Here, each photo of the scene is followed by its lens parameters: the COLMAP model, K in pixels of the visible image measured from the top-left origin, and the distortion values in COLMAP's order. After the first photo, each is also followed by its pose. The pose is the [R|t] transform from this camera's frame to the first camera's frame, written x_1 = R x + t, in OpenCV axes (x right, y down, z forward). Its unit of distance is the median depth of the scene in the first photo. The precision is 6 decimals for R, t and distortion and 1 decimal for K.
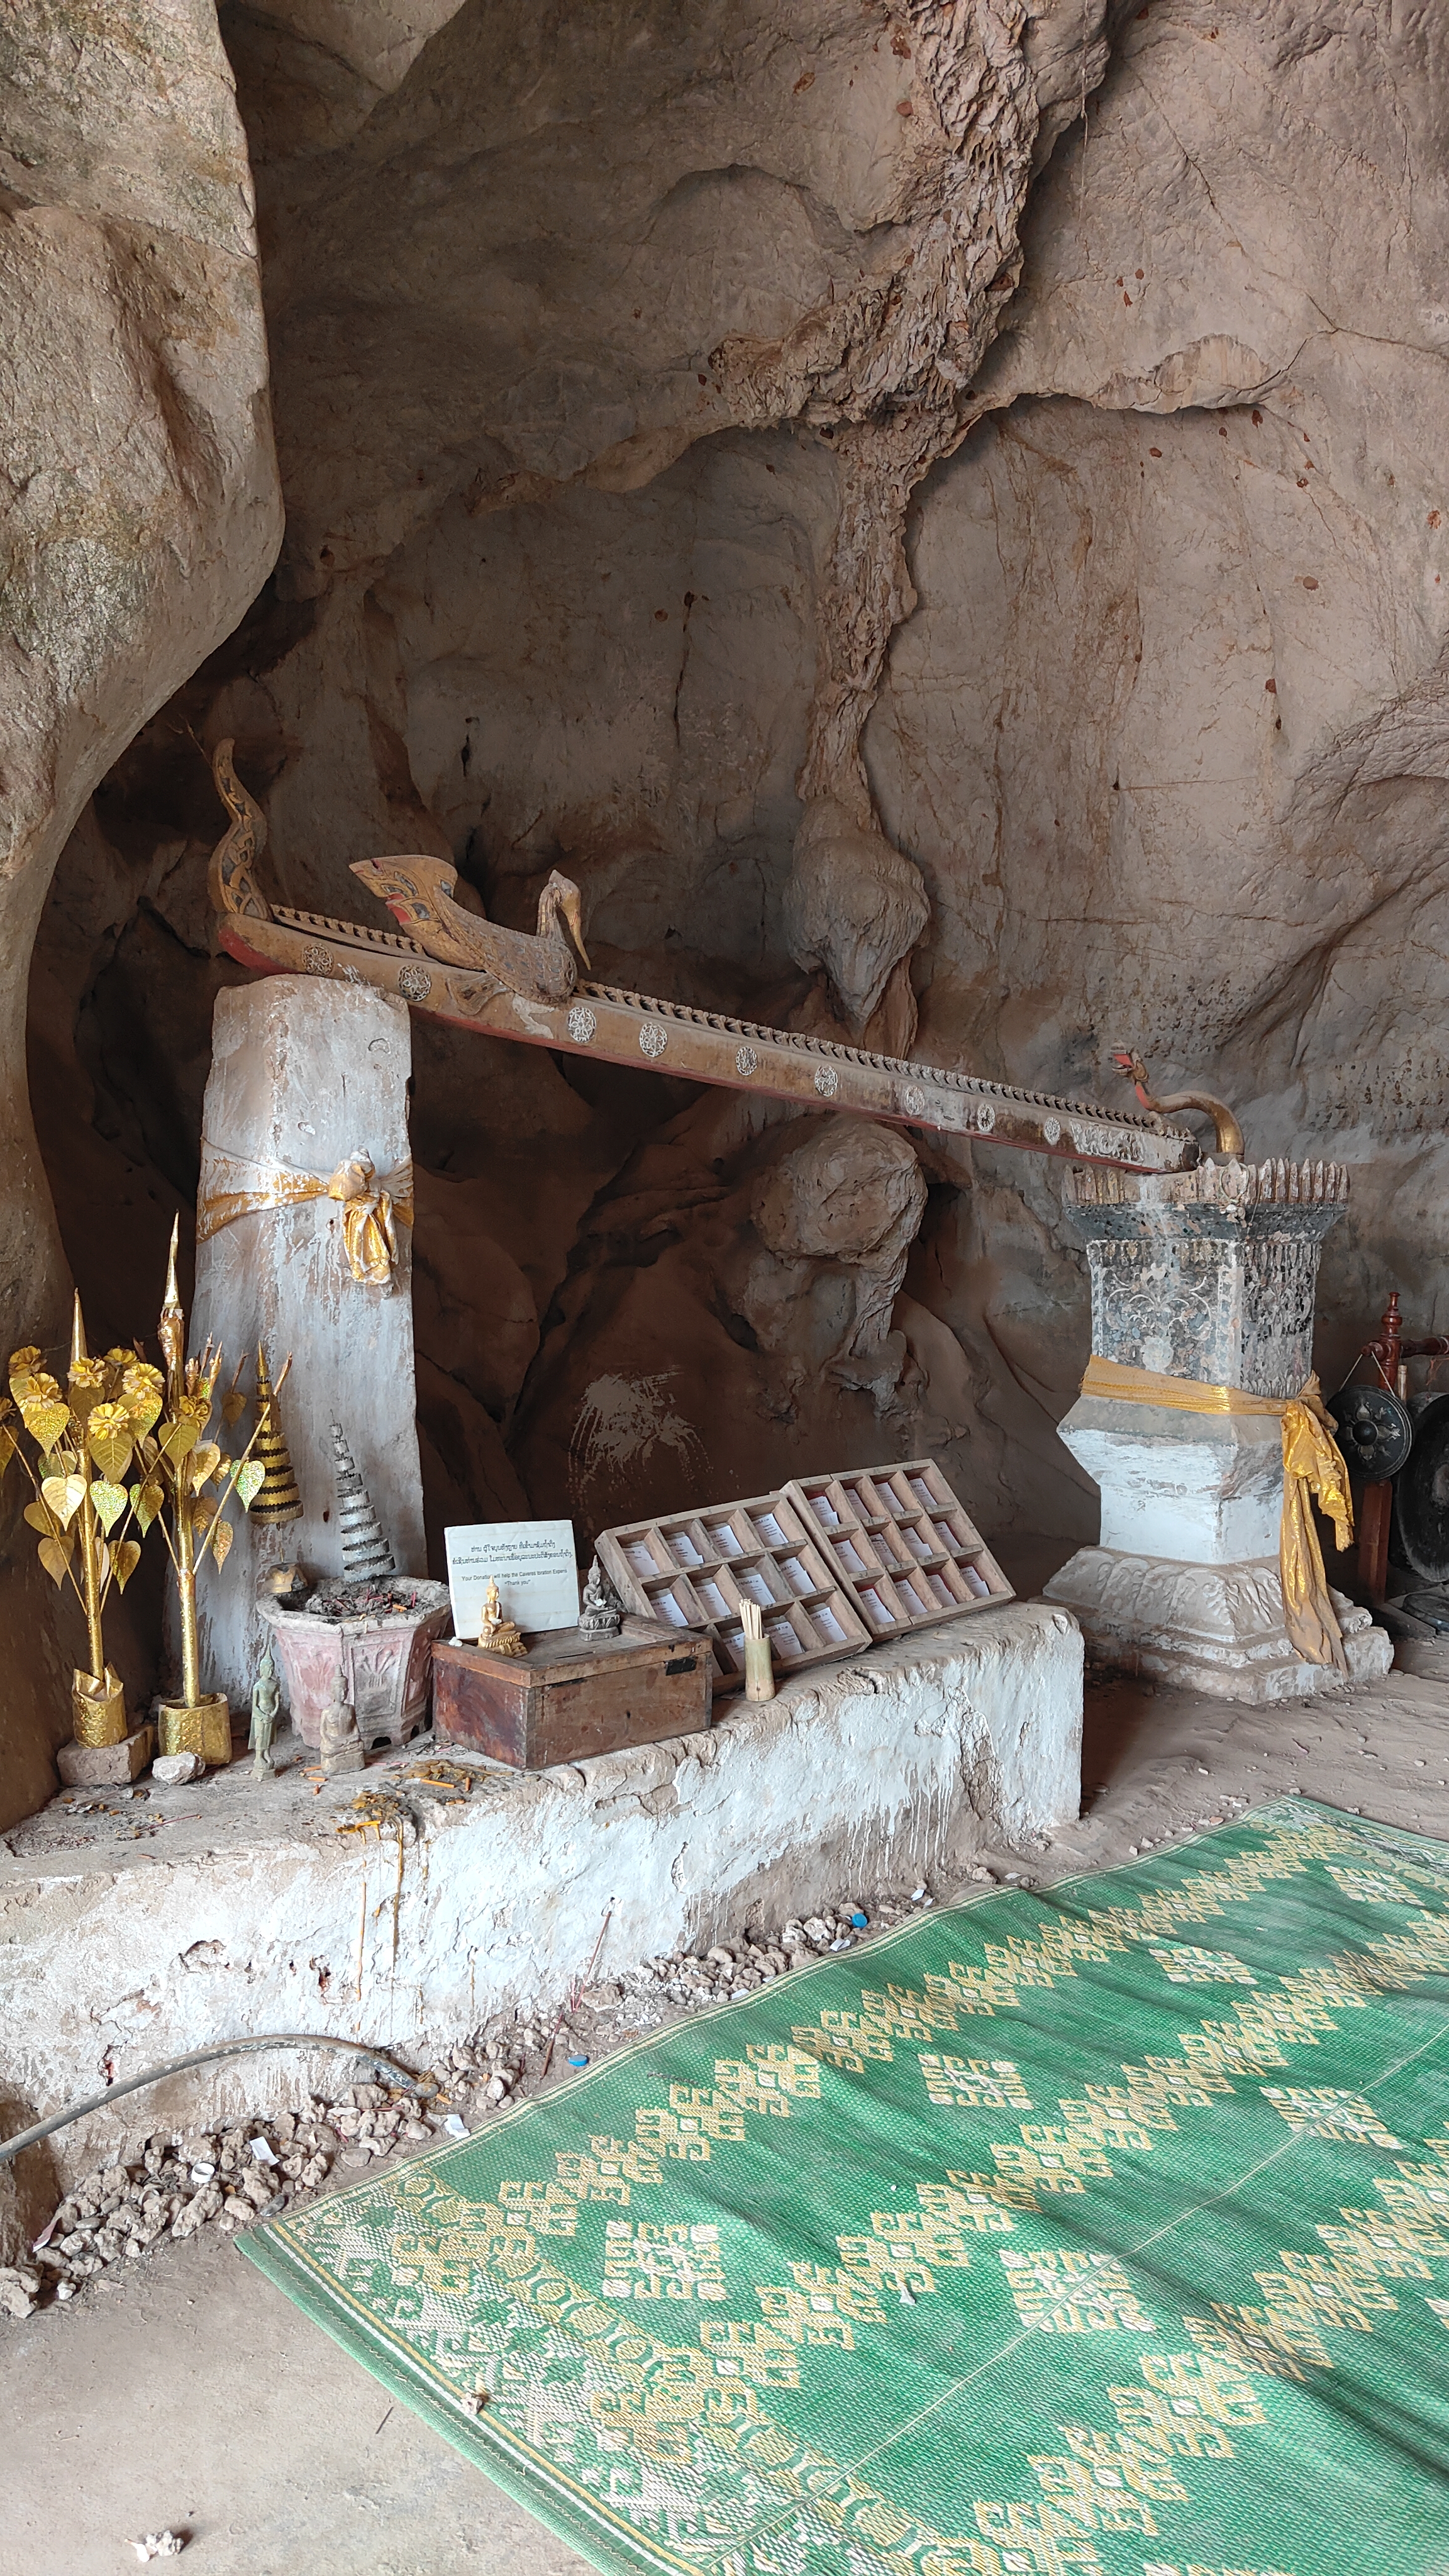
lens RADIAL K [[1815.2, 0, 724.9], [0, 1815.2, 1289.0], [0, 0, 1]] dist [0.006698, 0.002634]
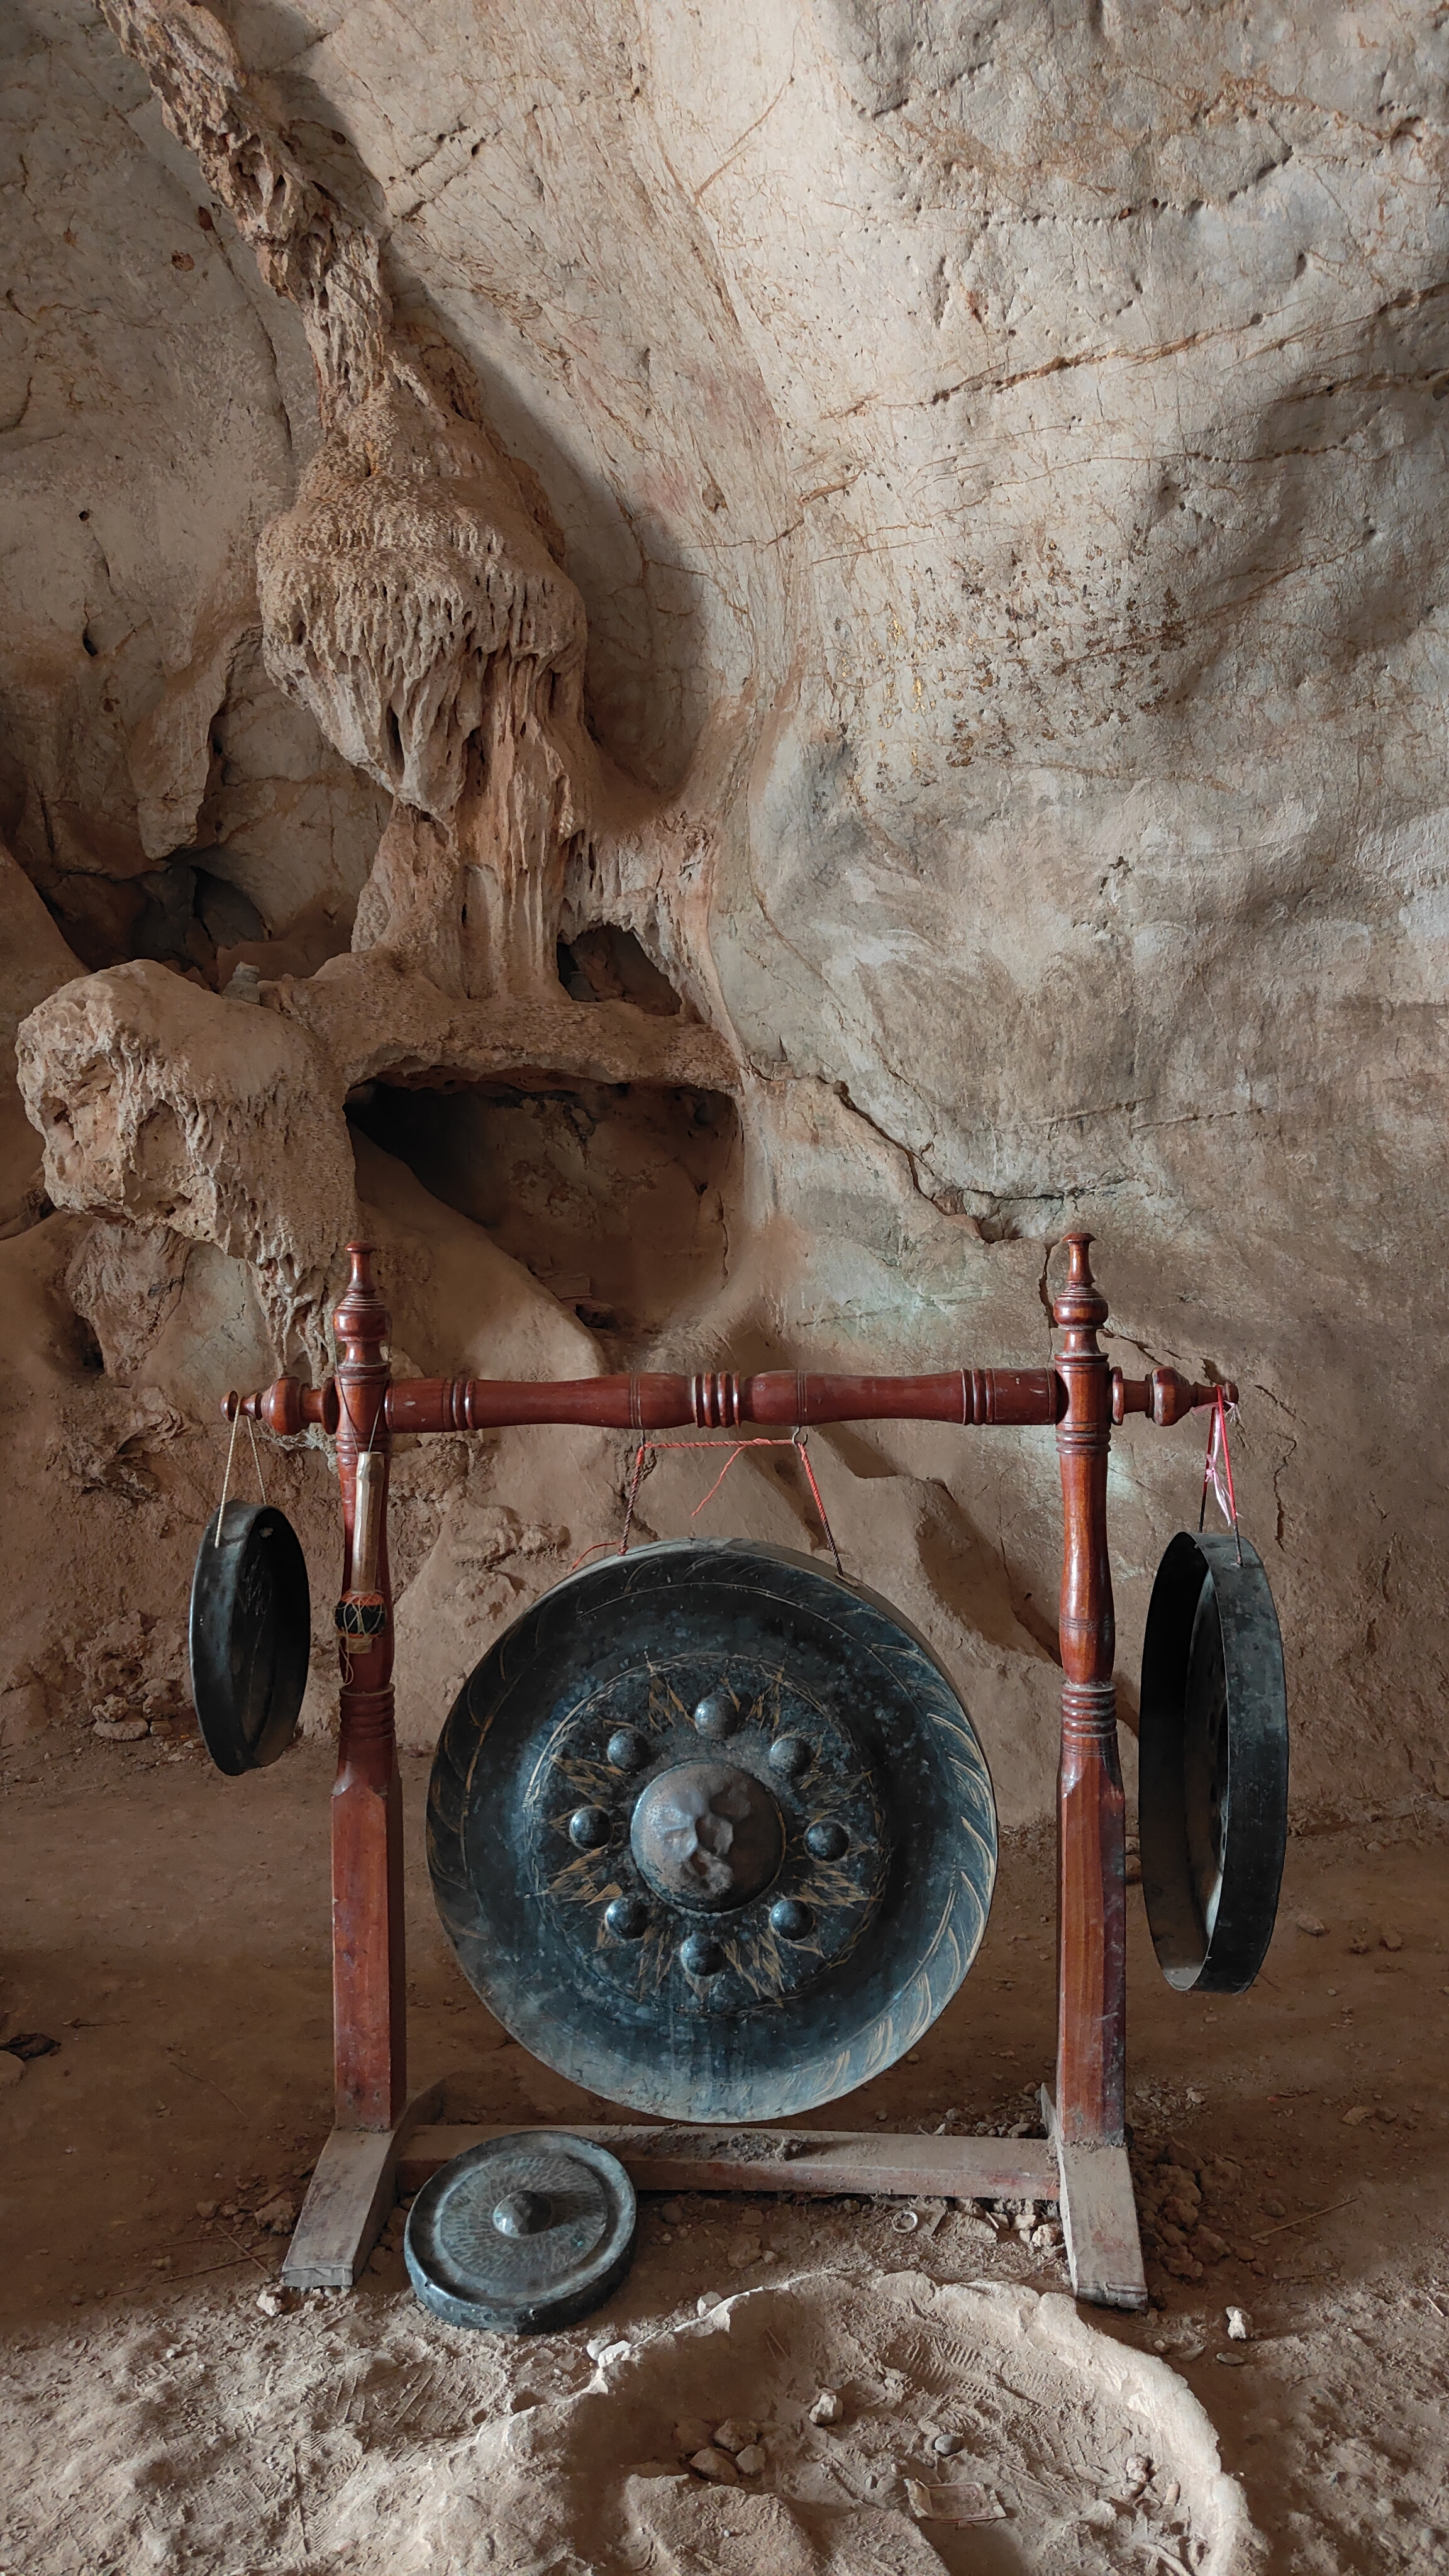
lens RADIAL K [[1815.2, 0, 724.4], [0, 1815.2, 1292.3], [0, 0, 1]] dist [0.006698, 0.002634]
pose [[0.673605, -0.016097, -0.738916, 0.527102], [0.000102, 0.999765, -0.021687, 0.016718], [0.739091, 0.014533, 0.673448, 0.639856]]
